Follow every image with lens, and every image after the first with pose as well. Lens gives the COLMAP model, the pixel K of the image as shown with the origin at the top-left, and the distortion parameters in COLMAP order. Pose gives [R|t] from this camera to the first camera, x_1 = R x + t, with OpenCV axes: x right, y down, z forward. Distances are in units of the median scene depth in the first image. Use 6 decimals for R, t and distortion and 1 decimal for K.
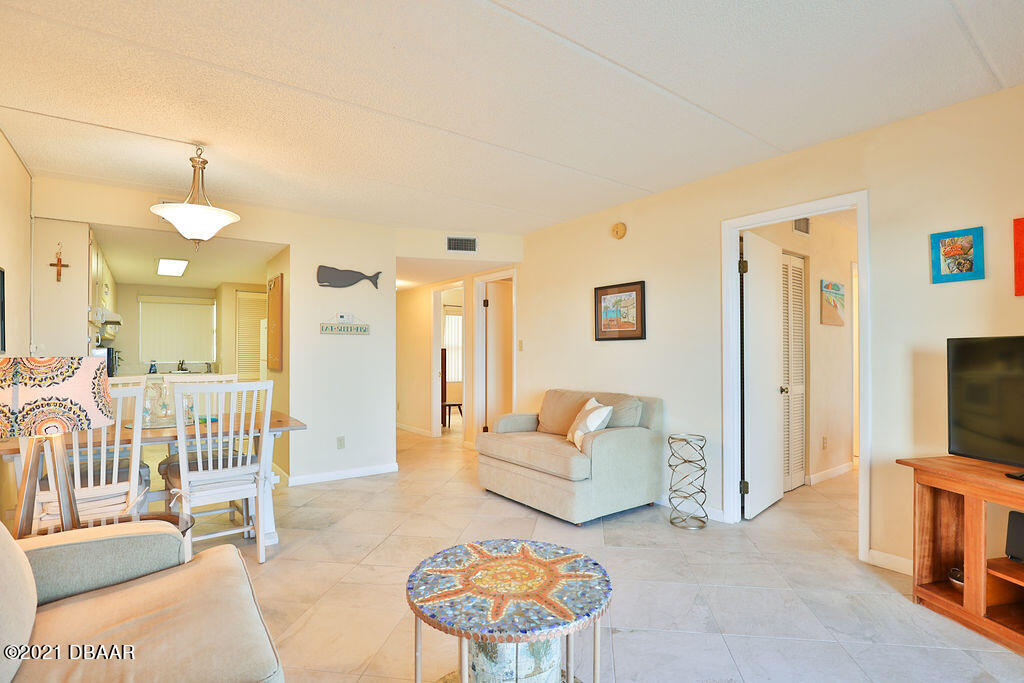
lens RADIAL K [[497.4, 0, 511.6], [0, 497.4, 348.6], [0, 0, 1]] dist [-0.035711, 0.006608]
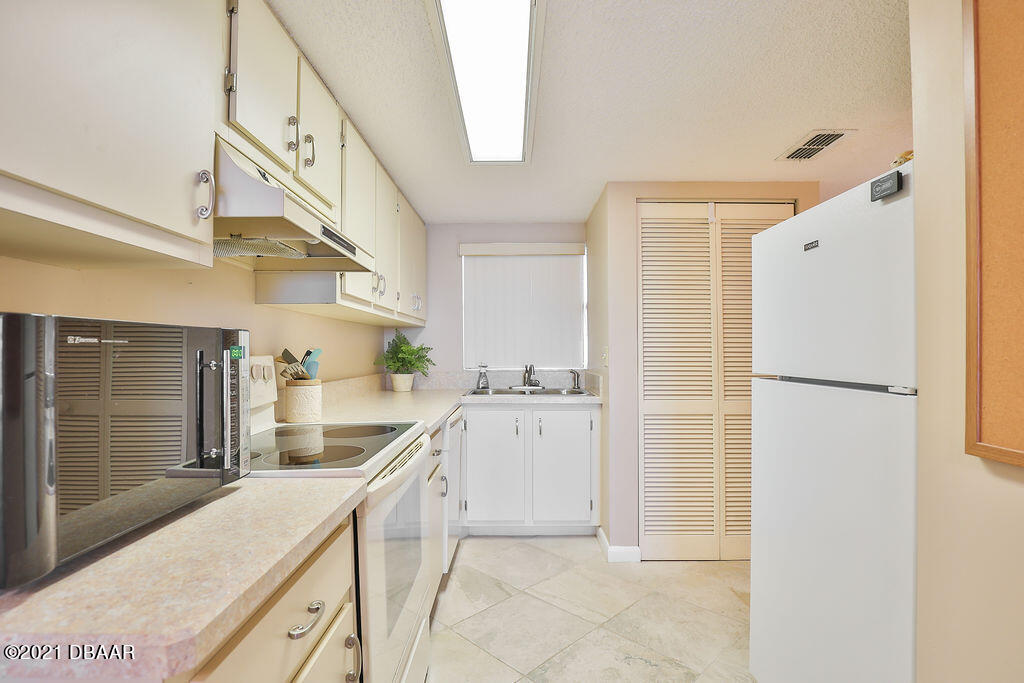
lens RADIAL K [[450.1, 0, 512.7], [0, 450.1, 347.0], [0, 0, 1]] dist [0.000223, 0.000005]
pose [[0.784891, 0.000573, -0.619633, -0.731677], [0.005731, 0.999950, 0.008185, 0.001267], [0.619607, -0.009975, 0.784849, 1.149008]]
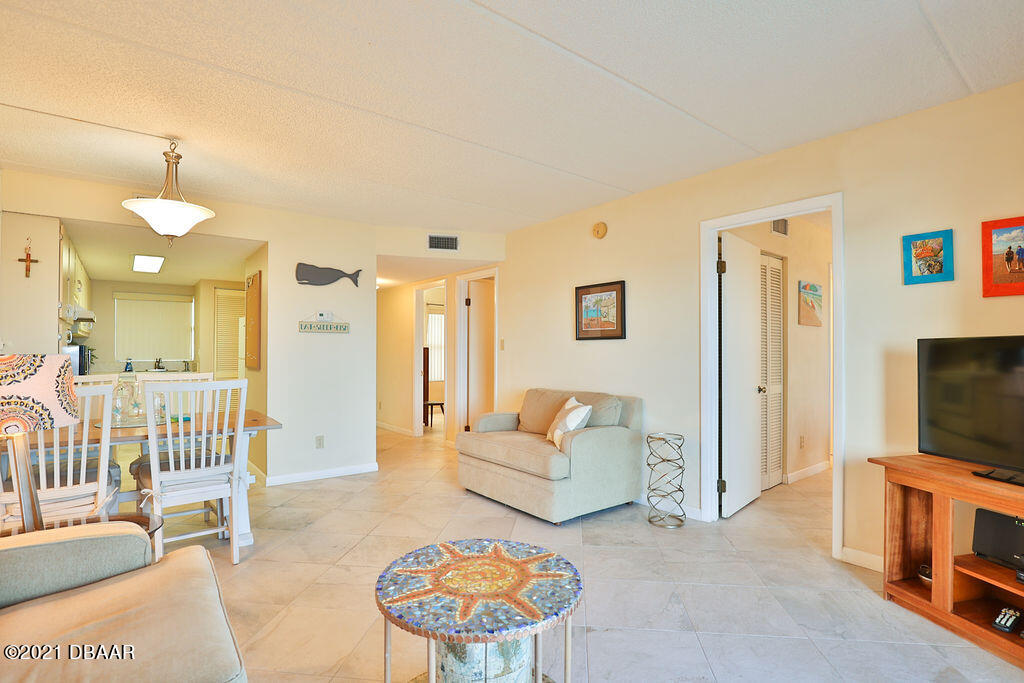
lens RADIAL K [[497.4, 0, 509.9], [0, 497.4, 348.2], [0, 0, 1]] dist [-0.035711, 0.006608]
pose [[0.999680, 0.003329, 0.025062, 0.013166], [-0.003348, 0.999994, 0.000693, 0.000472], [-0.025060, -0.000777, 0.999686, 0.001965]]
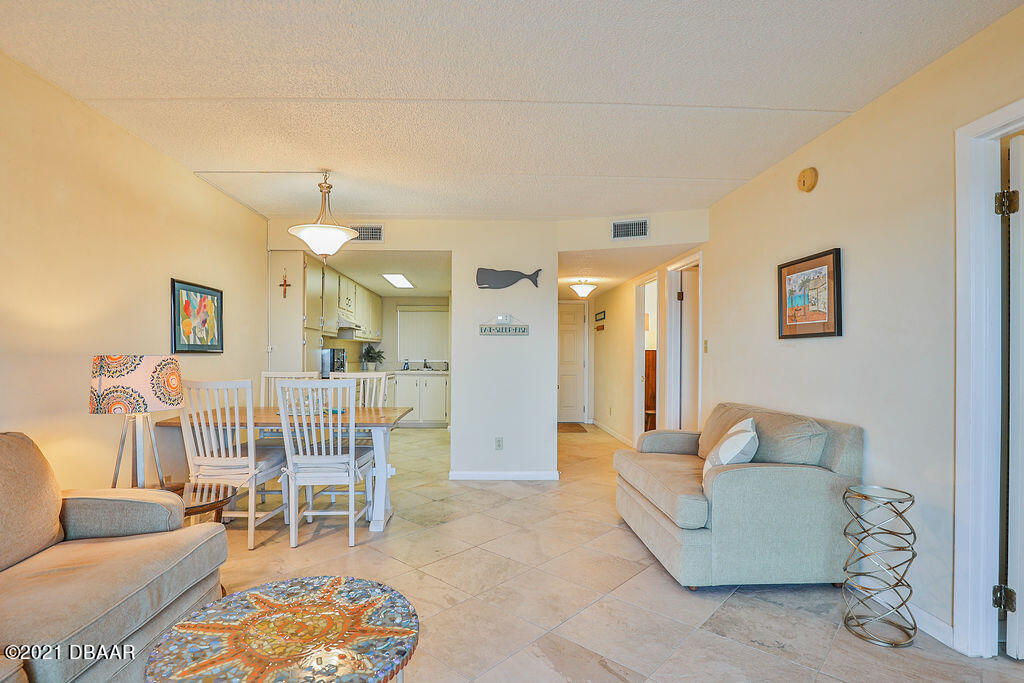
lens RADIAL K [[497.4, 0, 520.9], [0, 497.4, 355.6], [0, 0, 1]] dist [-0.035711, 0.006608]
pose [[0.826027, 0.007269, -0.563584, 0.346798], [-0.001276, 0.999938, 0.011028, 0.001527], [0.563629, -0.008390, 0.825985, 0.260959]]
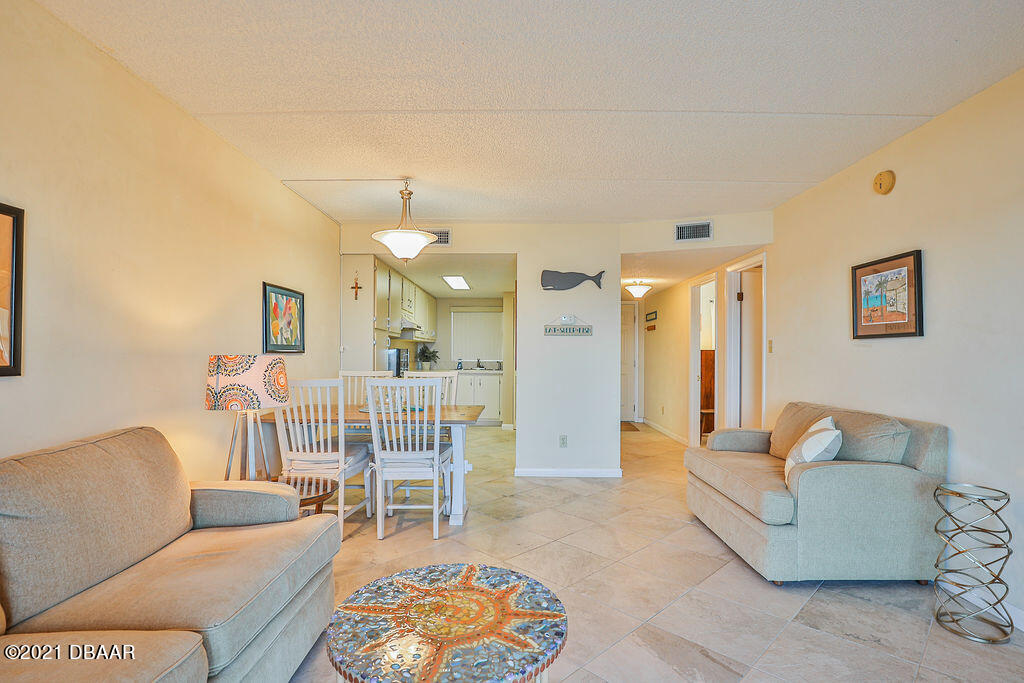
lens RADIAL K [[497.4, 0, 521.9], [0, 497.4, 350.1], [0, 0, 1]] dist [-0.035711, 0.006608]
pose [[0.802620, 0.002211, -0.596486, 0.274966], [-0.001260, 0.999997, 0.002012, -0.000395], [0.596489, -0.000863, 0.802621, 0.172505]]
